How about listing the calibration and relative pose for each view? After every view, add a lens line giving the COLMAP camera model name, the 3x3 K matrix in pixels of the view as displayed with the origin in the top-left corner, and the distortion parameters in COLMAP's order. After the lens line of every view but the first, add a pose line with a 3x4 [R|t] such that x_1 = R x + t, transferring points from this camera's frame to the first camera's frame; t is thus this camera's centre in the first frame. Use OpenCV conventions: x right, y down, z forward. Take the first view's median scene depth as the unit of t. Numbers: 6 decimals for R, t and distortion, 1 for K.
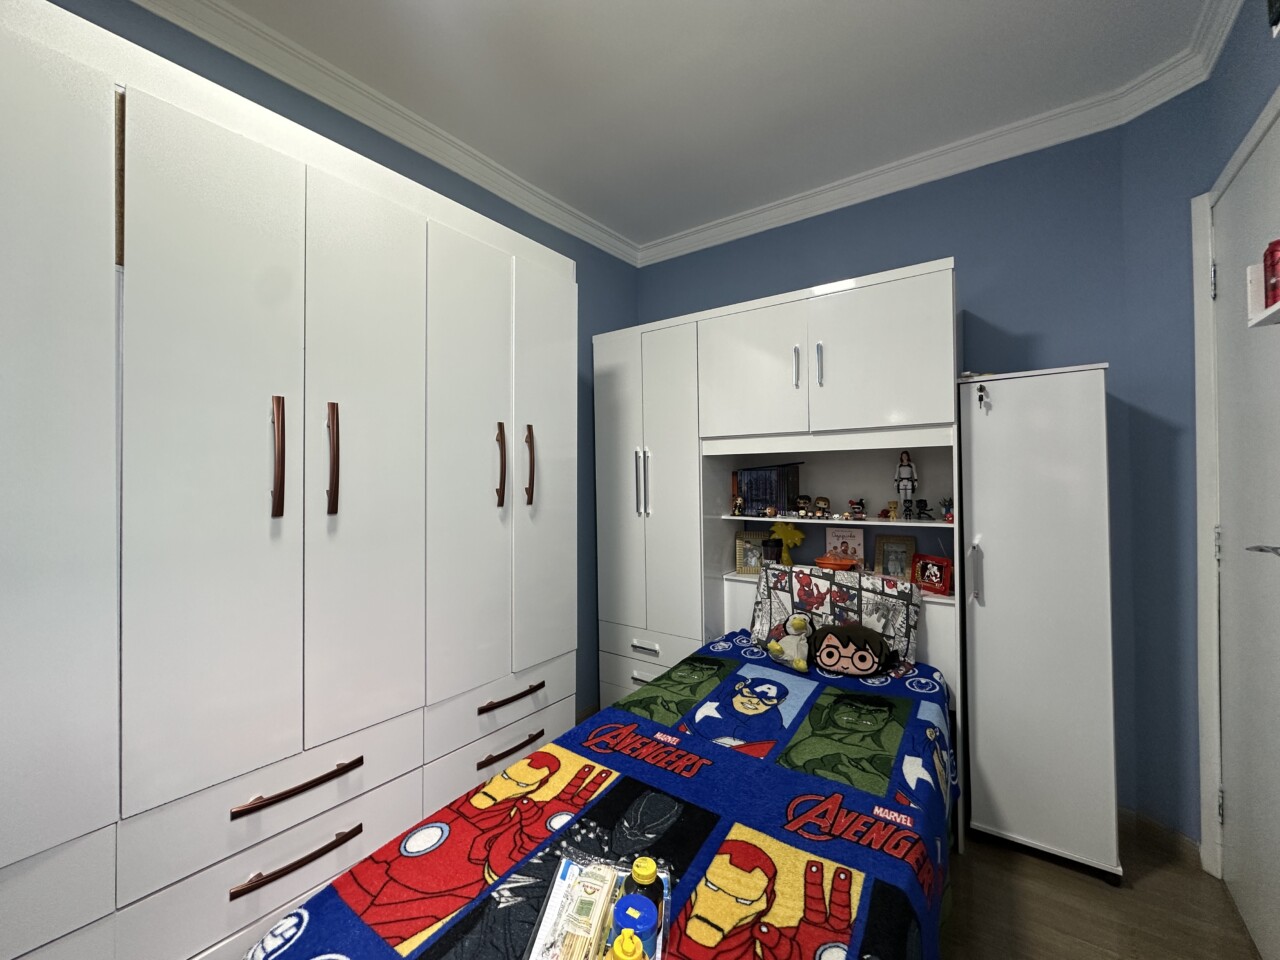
lens RADIAL K [[508.6, 0, 641.3], [0, 508.6, 477.3], [0, 0, 1]] dist [-0.005240, 0.000648]
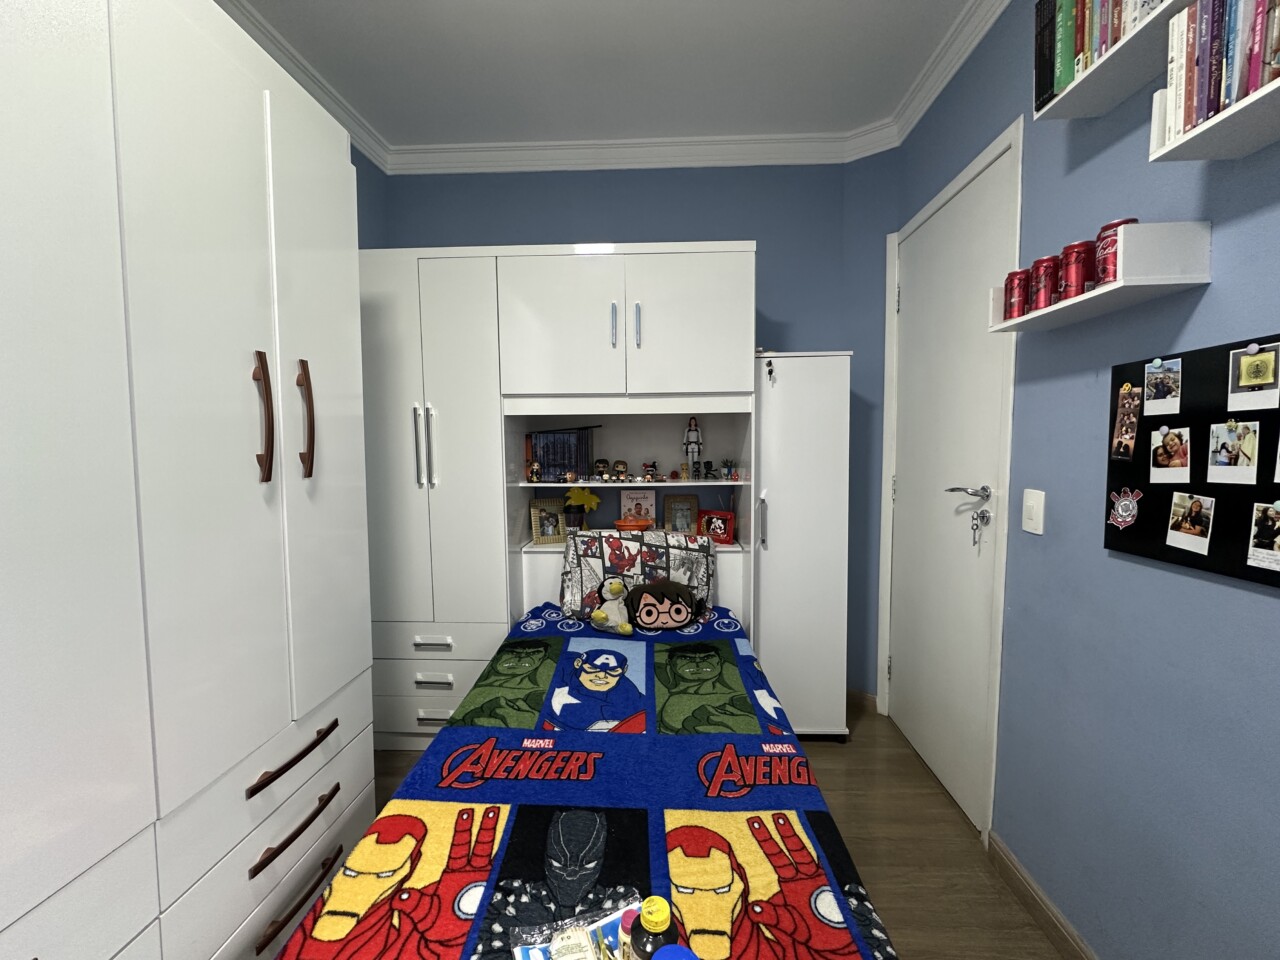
lens RADIAL K [[508.6, 0, 640.0], [0, 508.6, 477.7], [0, 0, 1]] dist [-0.005240, 0.000648]
pose [[0.839098, -0.035243, 0.542837, -0.251140], [-0.001343, 0.997762, 0.066855, 0.008523], [-0.543978, -0.056827, 0.837173, 0.210848]]
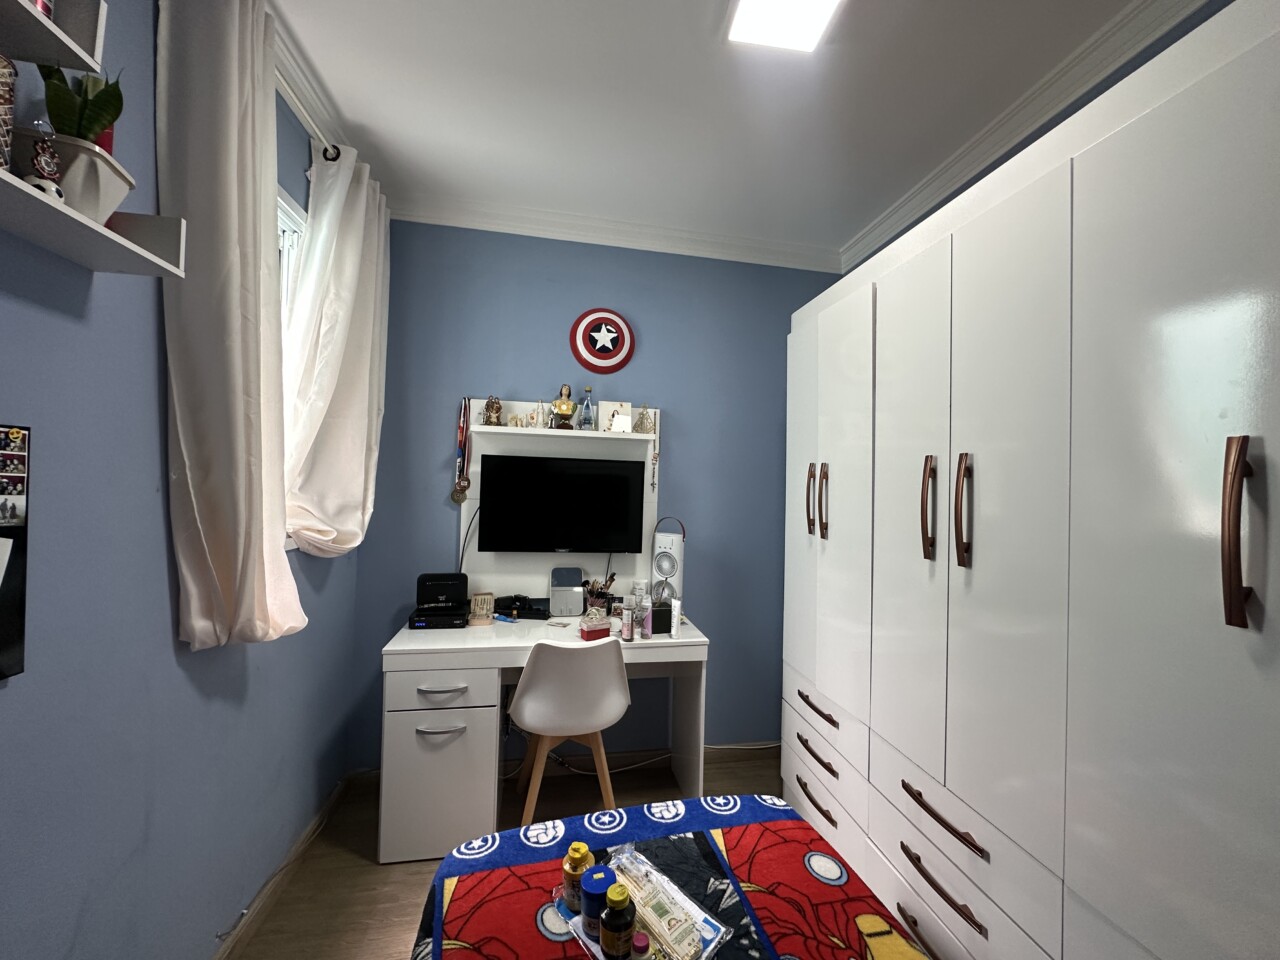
lens RADIAL K [[508.6, 0, 640.3], [0, 508.6, 484.5], [0, 0, 1]] dist [-0.005240, 0.000648]
pose [[-0.692777, -0.013060, -0.721034, 0.442704], [-0.013059, 0.999899, -0.005564, -0.059015], [0.721034, 0.005561, -0.692878, 1.028772]]
